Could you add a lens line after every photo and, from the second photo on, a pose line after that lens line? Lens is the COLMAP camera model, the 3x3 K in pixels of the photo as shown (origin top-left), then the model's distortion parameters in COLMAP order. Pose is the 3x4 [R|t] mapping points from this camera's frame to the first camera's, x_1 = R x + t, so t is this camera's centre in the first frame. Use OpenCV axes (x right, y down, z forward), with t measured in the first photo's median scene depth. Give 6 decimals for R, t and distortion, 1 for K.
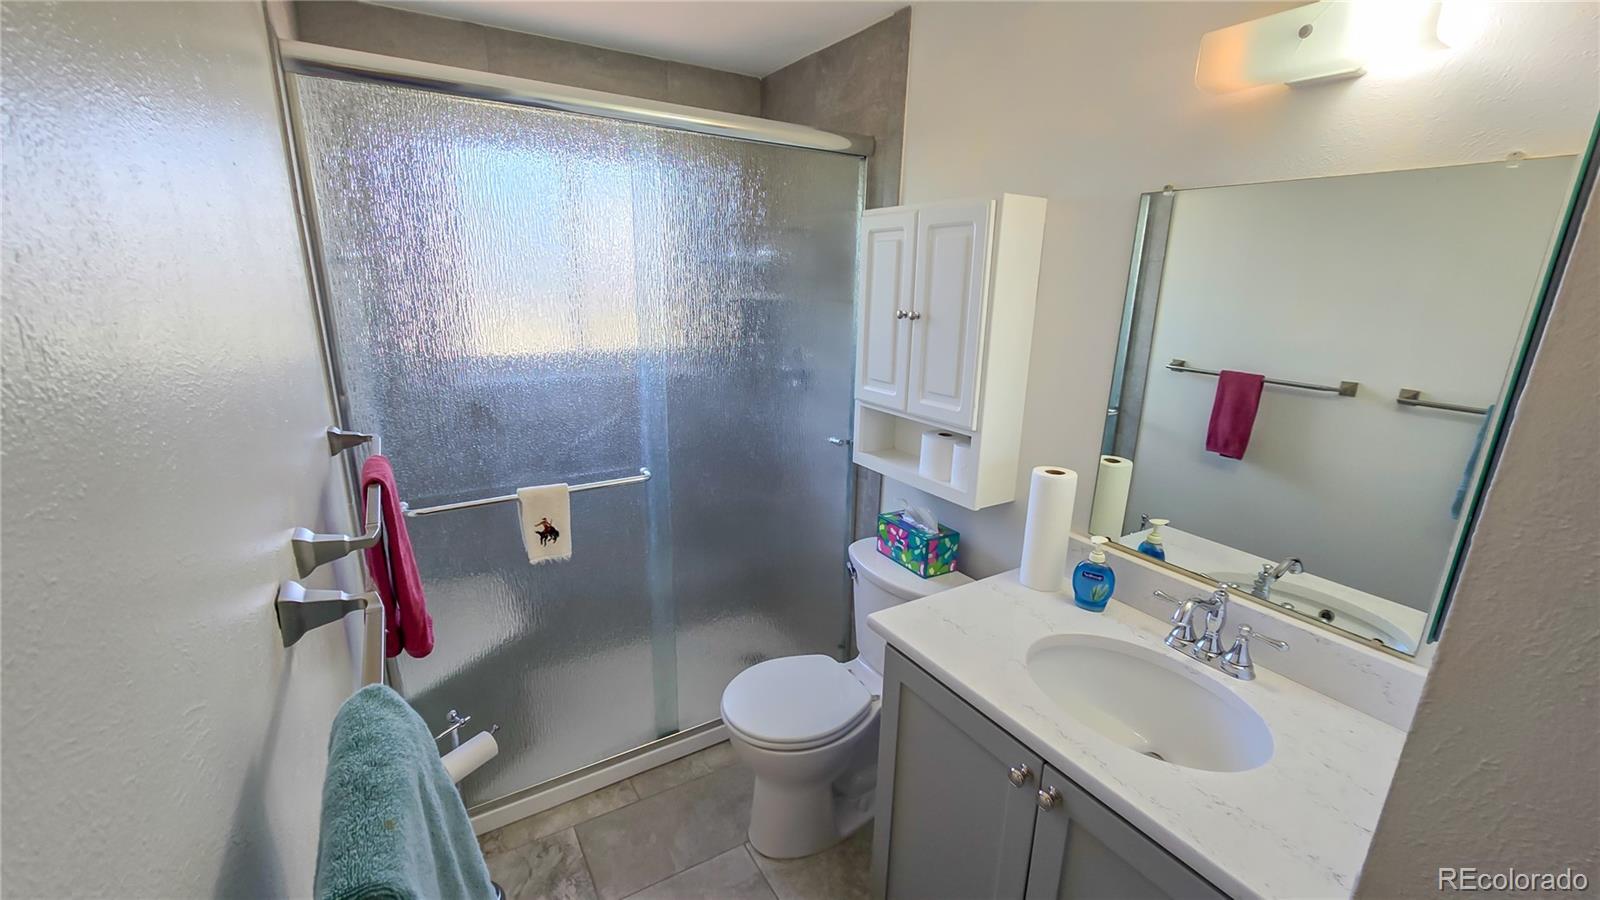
lens RADIAL K [[653.2, 0, 802.1], [0, 653.2, 459.6], [0, 0, 1]] dist [-0.006166, -0.000465]
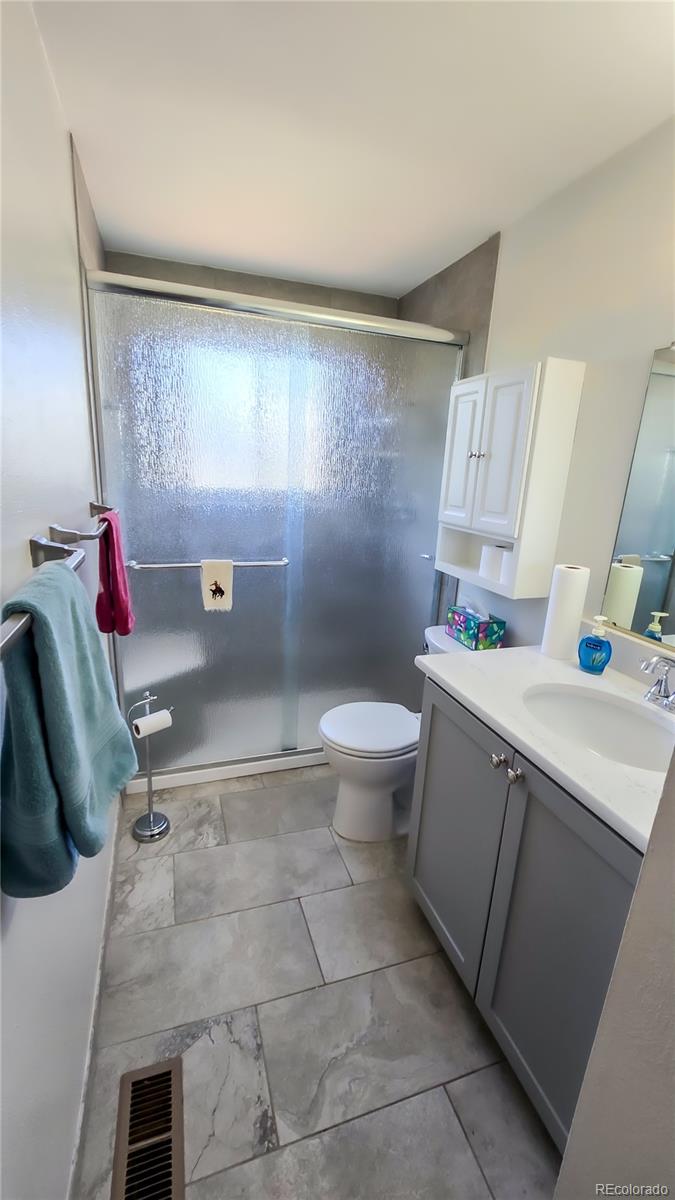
lens RADIAL K [[489.9, 0, 331.3], [0, 489.9, 600.0], [0, 0, 1]] dist [-0.006166, -0.000465]
pose [[0.972206, 0.085033, -0.218140, 0.114823], [-0.088744, 0.996028, -0.007252, 0.113302], [0.216657, 0.026409, 0.975891, -0.053845]]
